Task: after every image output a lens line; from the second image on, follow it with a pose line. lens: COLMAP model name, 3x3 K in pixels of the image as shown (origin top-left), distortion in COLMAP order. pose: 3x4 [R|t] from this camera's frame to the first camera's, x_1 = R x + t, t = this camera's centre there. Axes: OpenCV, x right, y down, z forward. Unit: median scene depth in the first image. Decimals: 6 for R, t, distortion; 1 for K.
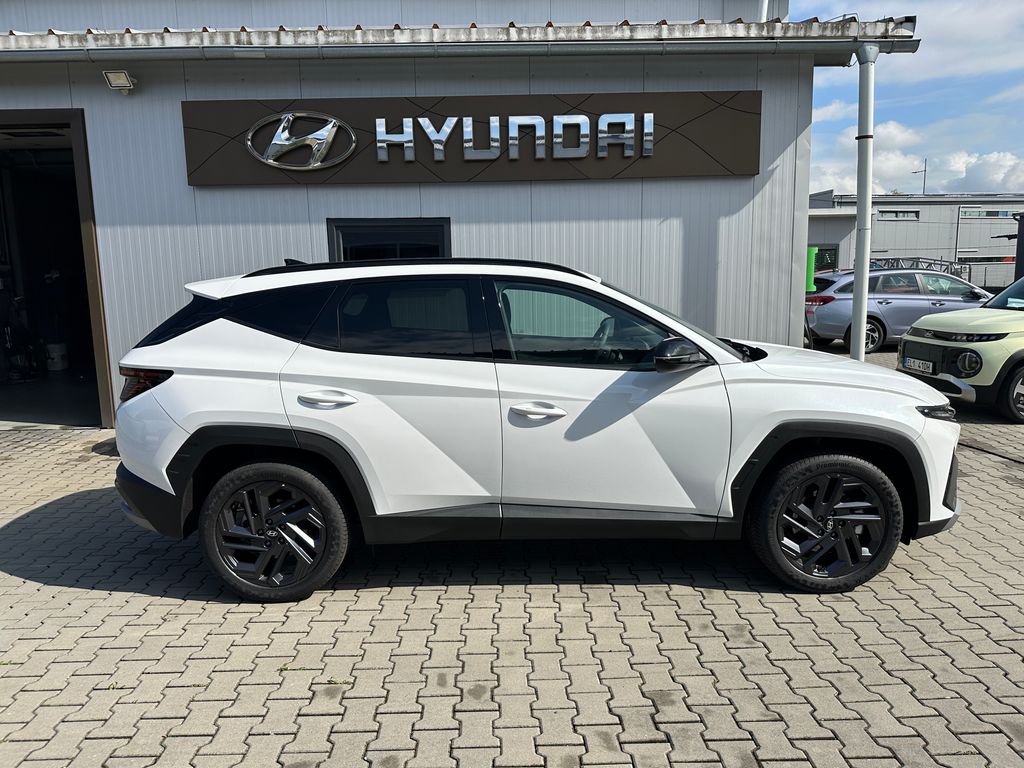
lens RADIAL K [[722.3, 0, 502.6], [0, 722.3, 378.1], [0, 0, 1]] dist [0.024636, -0.040814]
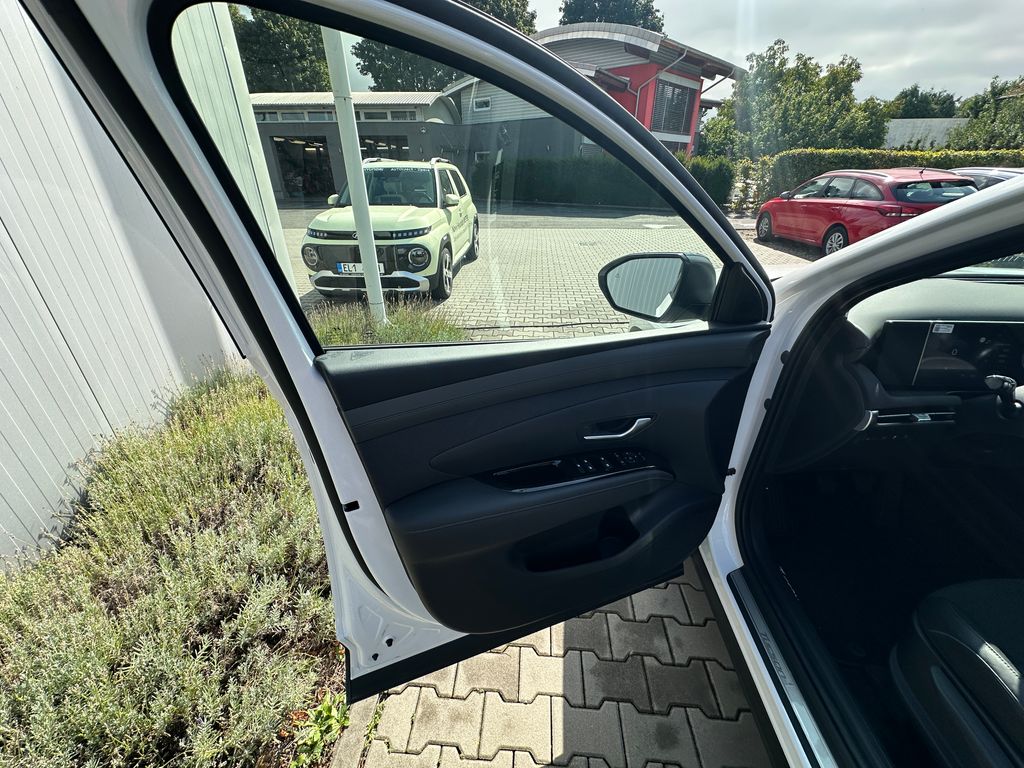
lens RADIAL K [[408.2, 0, 509.6], [0, 408.2, 383.7], [0, 0, 1]] dist [-0.005383, 0.001356]
pose [[0.071868, -0.438255, 0.895973, -0.000646], [0.146817, 0.893159, 0.425102, -0.093041], [-0.986549, 0.100993, 0.128533, 0.786207]]
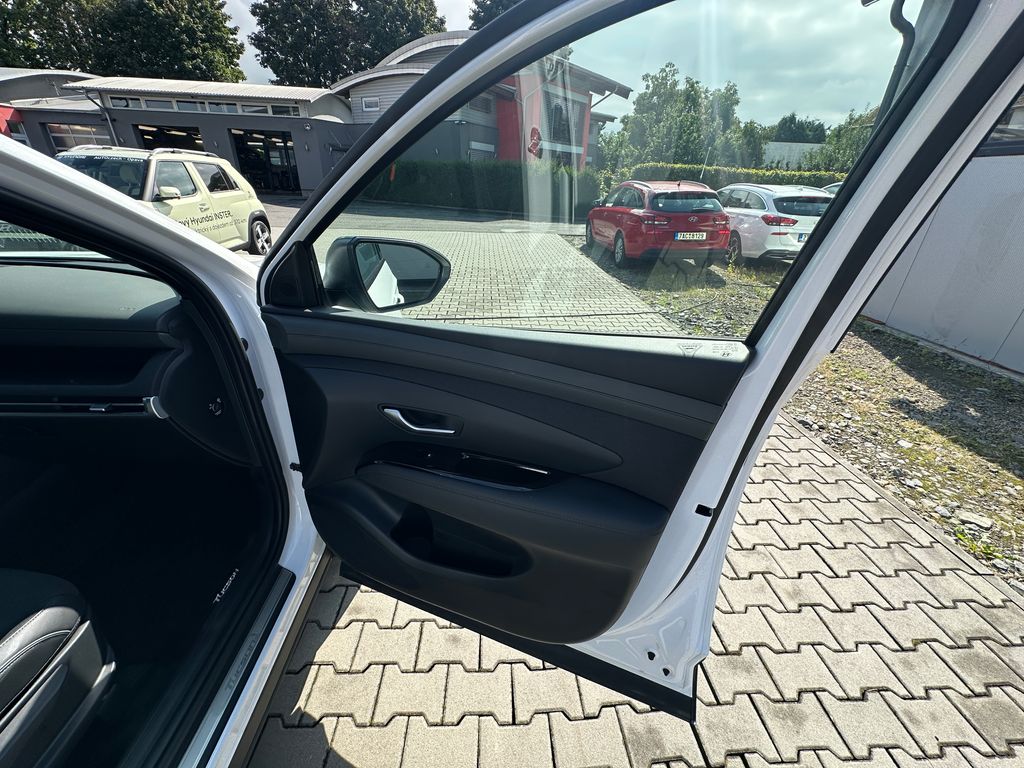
lens RADIAL K [[408.2, 0, 510.4], [0, 408.2, 384.0], [0, 0, 1]] dist [-0.005383, 0.001356]
pose [[-0.049344, -0.428634, 0.902130, 0.003039], [0.113305, 0.894997, 0.431442, -0.033352], [-0.992334, 0.123504, 0.004404, 0.410791]]
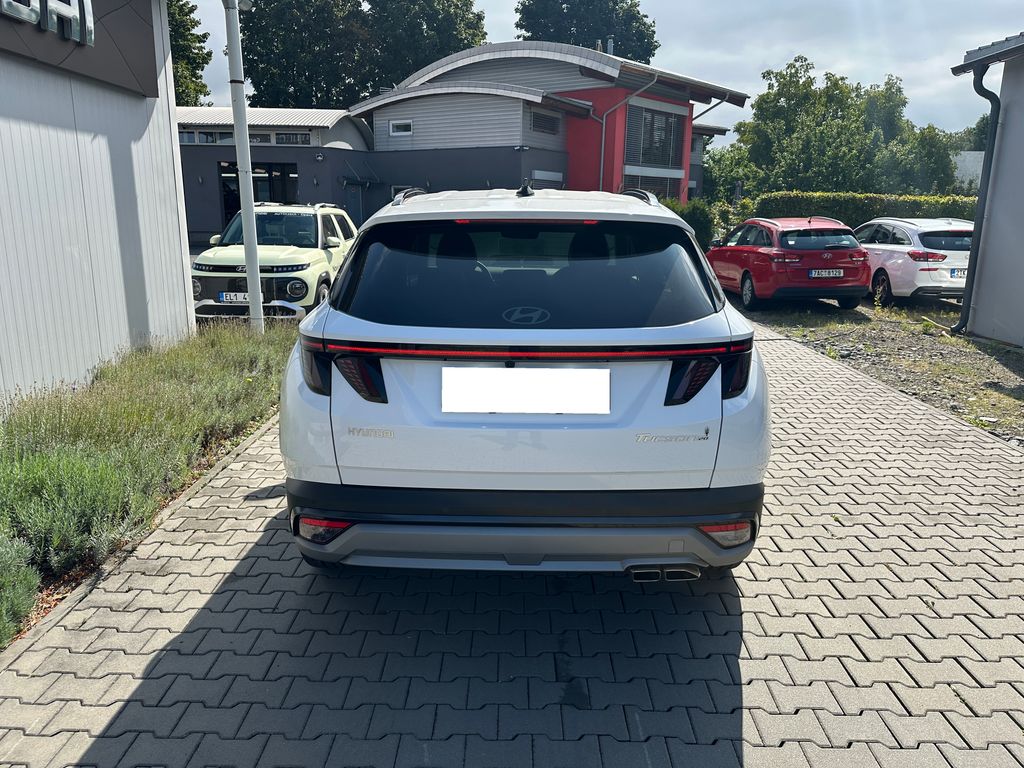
lens RADIAL K [[722.3, 0, 511.6], [0, 722.3, 378.2], [0, 0, 1]] dist [0.024636, -0.040814]
pose [[0.009243, -0.205075, 0.978703, -0.591023], [0.134698, 0.970079, 0.201996, -0.072003], [-0.990844, 0.129962, 0.036590, 0.598959]]
